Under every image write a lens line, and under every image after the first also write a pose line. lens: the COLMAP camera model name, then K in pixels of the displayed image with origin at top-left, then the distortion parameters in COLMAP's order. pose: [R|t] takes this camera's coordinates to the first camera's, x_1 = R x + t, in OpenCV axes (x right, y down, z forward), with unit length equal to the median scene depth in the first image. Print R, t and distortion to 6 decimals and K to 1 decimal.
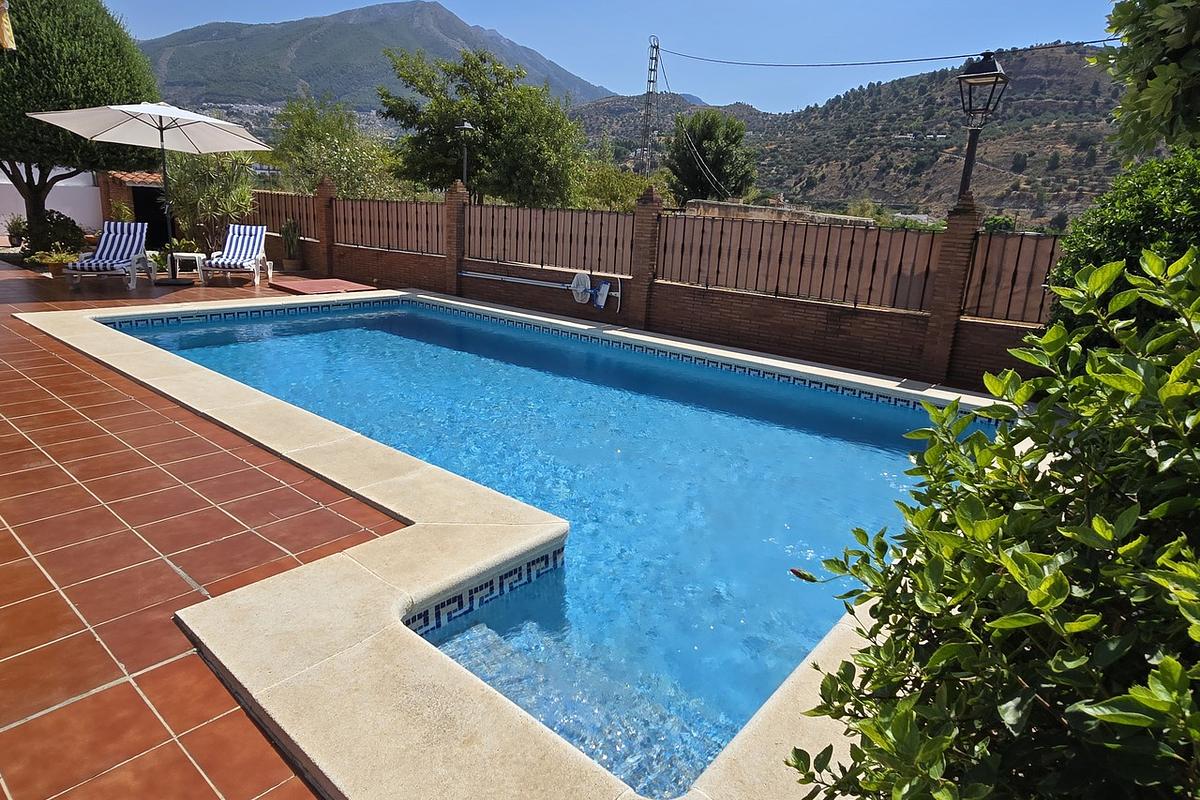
lens RADIAL K [[707.5, 0, 591.9], [0, 707.5, 393.4], [0, 0, 1]] dist [0.004216, -0.001055]
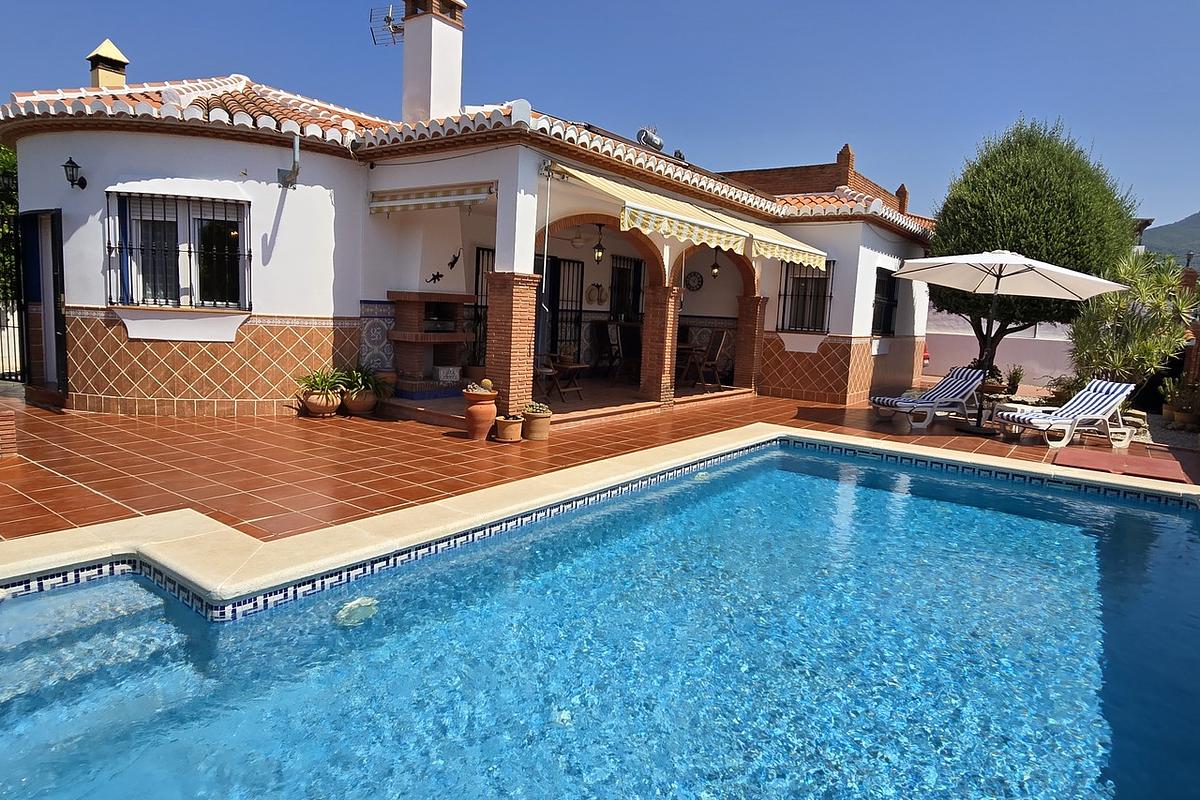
lens RADIAL K [[707.5, 0, 596.6], [0, 707.5, 396.6], [0, 0, 1]] dist [0.004216, -0.001055]
pose [[0.059559, 0.078541, -0.995130, 0.289735], [-0.303197, 0.951226, 0.056929, -0.089718], [0.951065, 0.298329, 0.080467, 0.383277]]
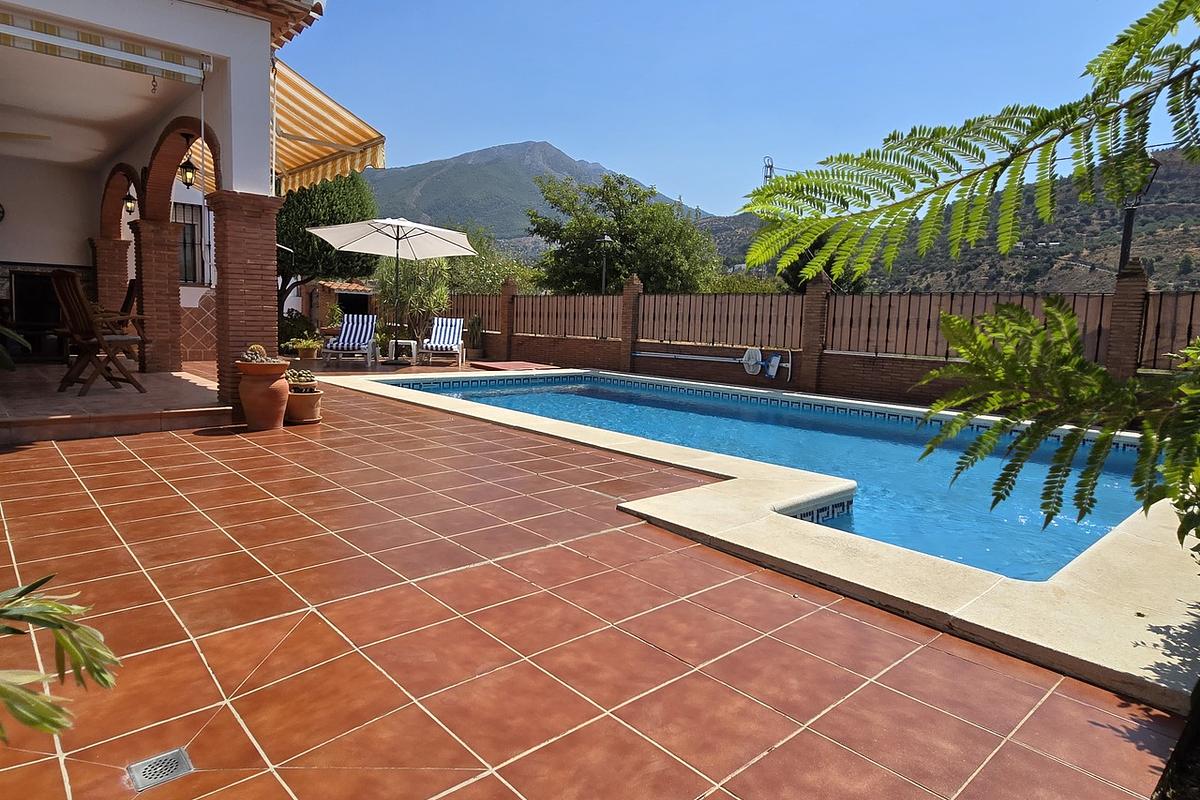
lens RADIAL K [[707.5, 0, 595.1], [0, 707.5, 396.4], [0, 0, 1]] dist [0.004216, -0.001055]
pose [[0.991097, -0.003062, -0.133108, -0.095714], [-0.017232, 0.988377, -0.151045, 0.067339], [0.132023, 0.151994, 0.979524, -0.100441]]
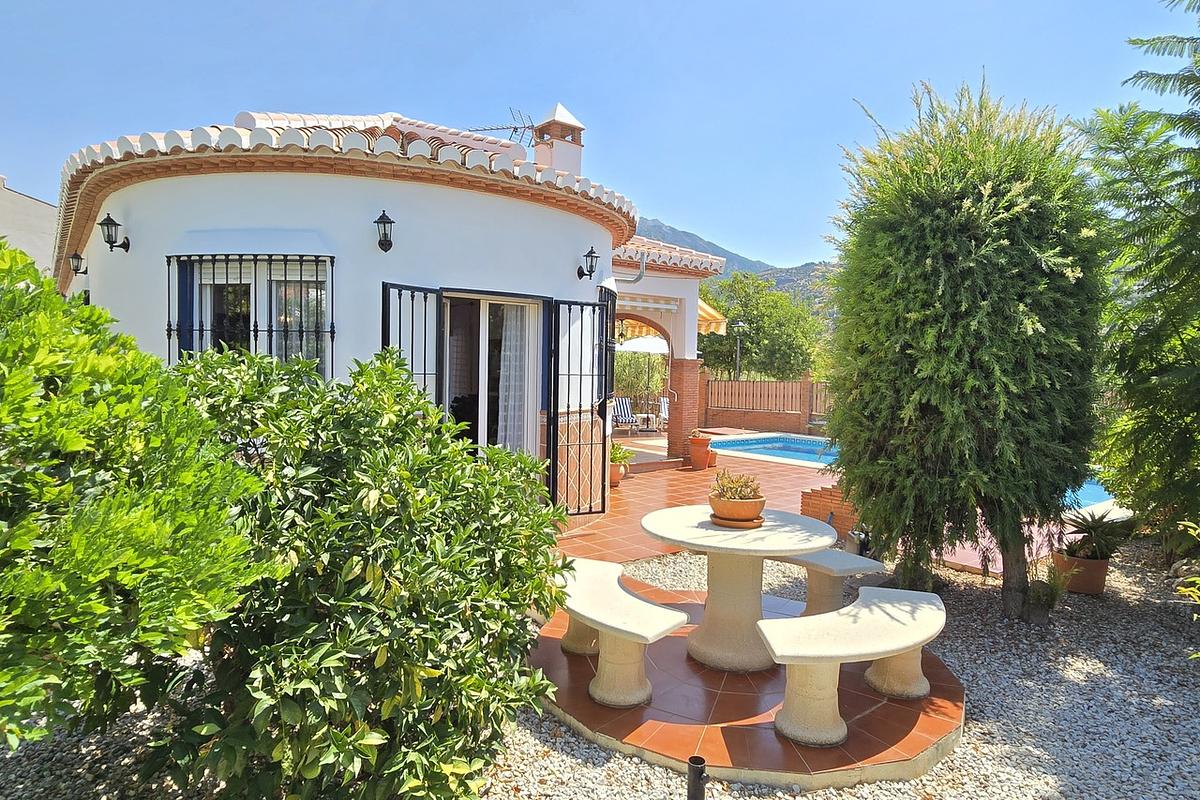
lens RADIAL K [[707.5, 0, 601.7], [0, 707.5, 397.9], [0, 0, 1]] dist [0.004216, -0.001055]
pose [[0.977368, -0.020927, -0.210508, -0.305278], [-0.026620, 0.975018, -0.220523, 0.151547], [0.209864, 0.221136, 0.952395, -0.687694]]
